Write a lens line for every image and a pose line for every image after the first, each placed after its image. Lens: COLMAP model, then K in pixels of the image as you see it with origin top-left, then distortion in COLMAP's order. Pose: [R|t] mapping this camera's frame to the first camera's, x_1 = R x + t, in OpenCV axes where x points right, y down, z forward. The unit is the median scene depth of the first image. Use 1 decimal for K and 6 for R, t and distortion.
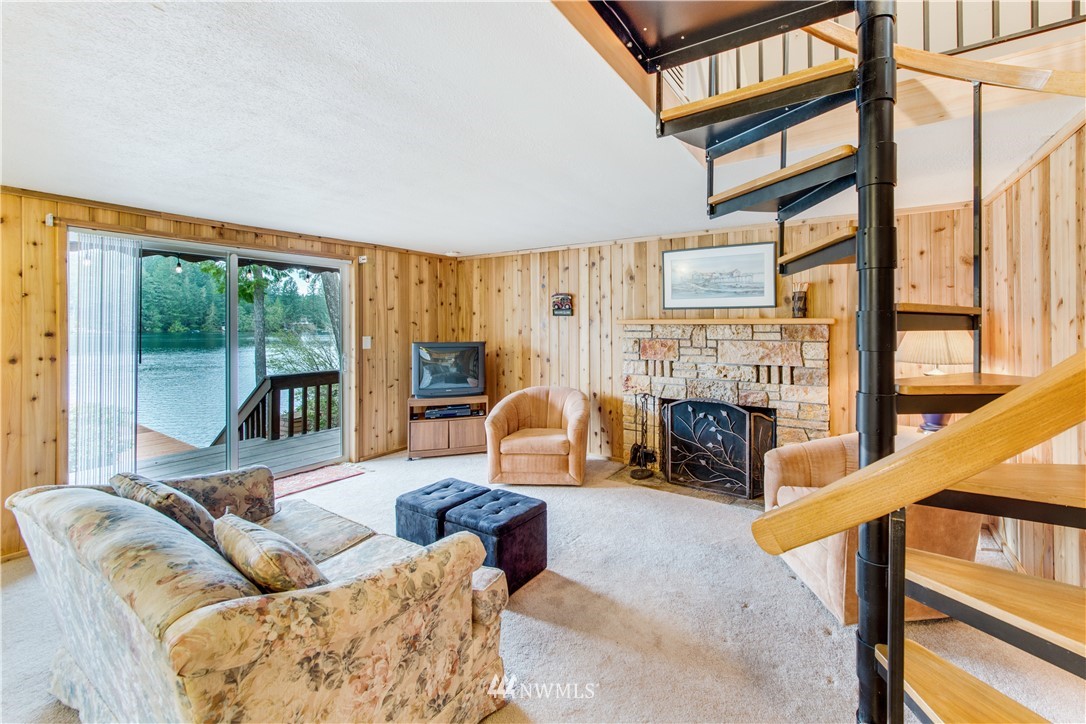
lens RADIAL K [[436.4, 0, 599.1], [0, 436.4, 325.2], [0, 0, 1]] dist [0.019584, -0.011990]
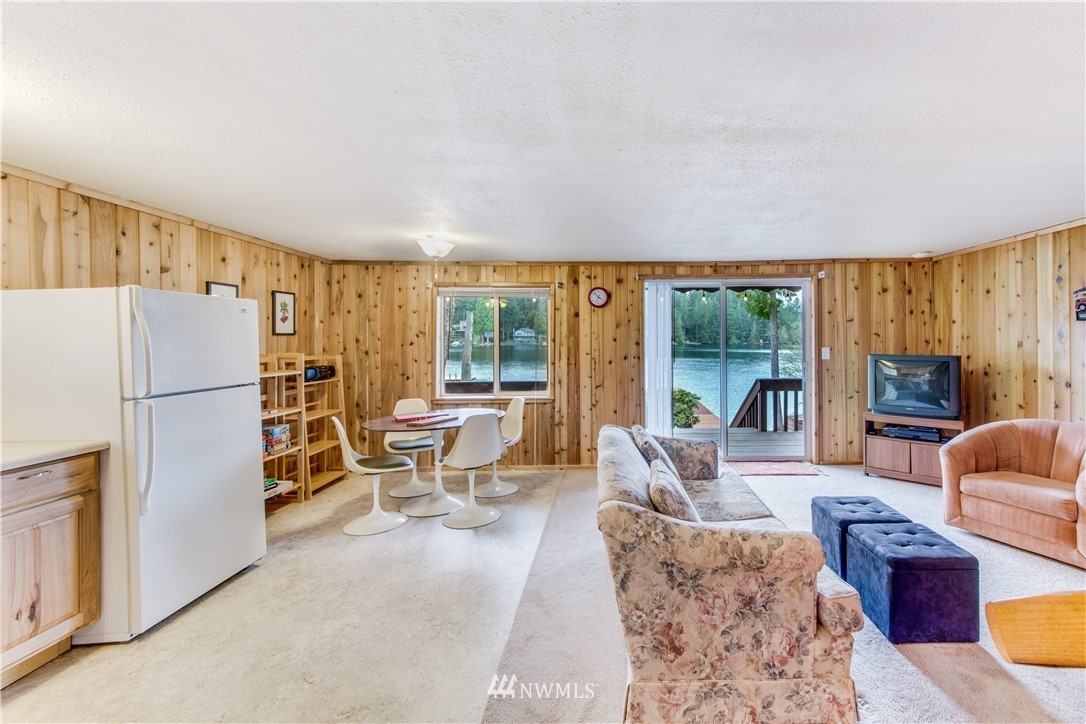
lens RADIAL K [[442.0, 0, 623.1], [0, 442.0, 339.5], [0, 0, 1]] dist [-0.000181, 0.000289]
pose [[0.532147, -0.003593, -0.846645, 0.122749], [0.006443, 0.999979, -0.000195, 0.004160], [0.846628, -0.005351, 0.532159, 0.025565]]
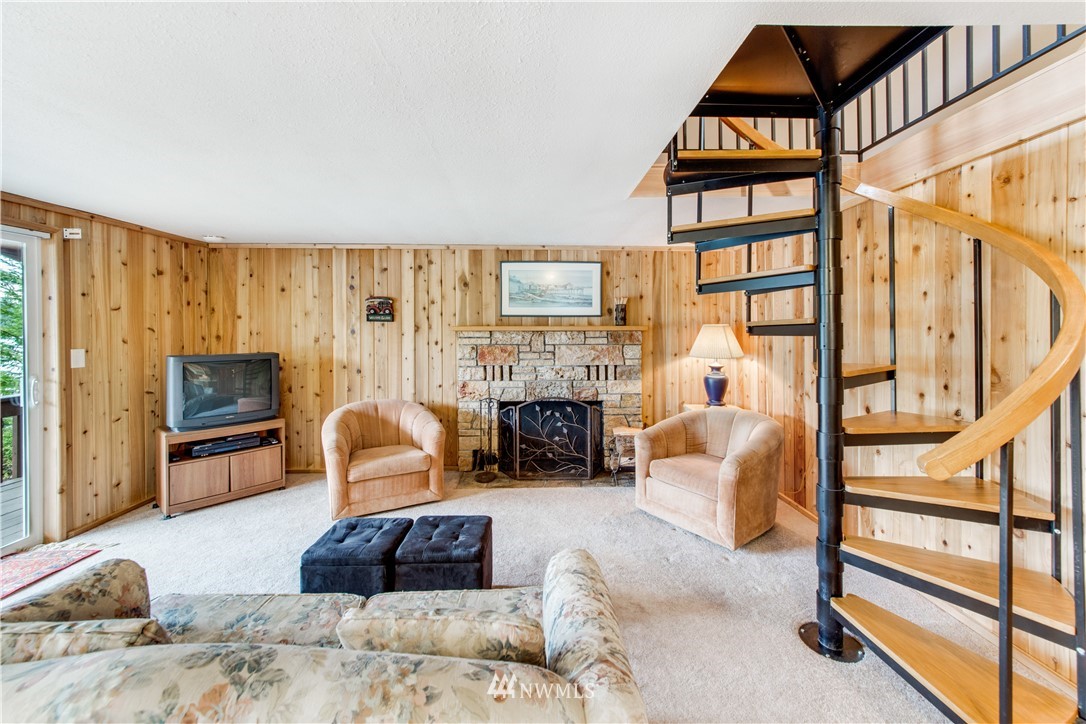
lens RADIAL K [[419.8, 0, 543.9], [0, 419.8, 331.3], [0, 0, 1]] dist [-0.000545, -0.000160]
pose [[0.850383, -0.001550, 0.526161, -0.292631], [0.001147, 0.999999, 0.001093, -0.001809], [-0.526162, -0.000326, 0.850384, 0.089599]]
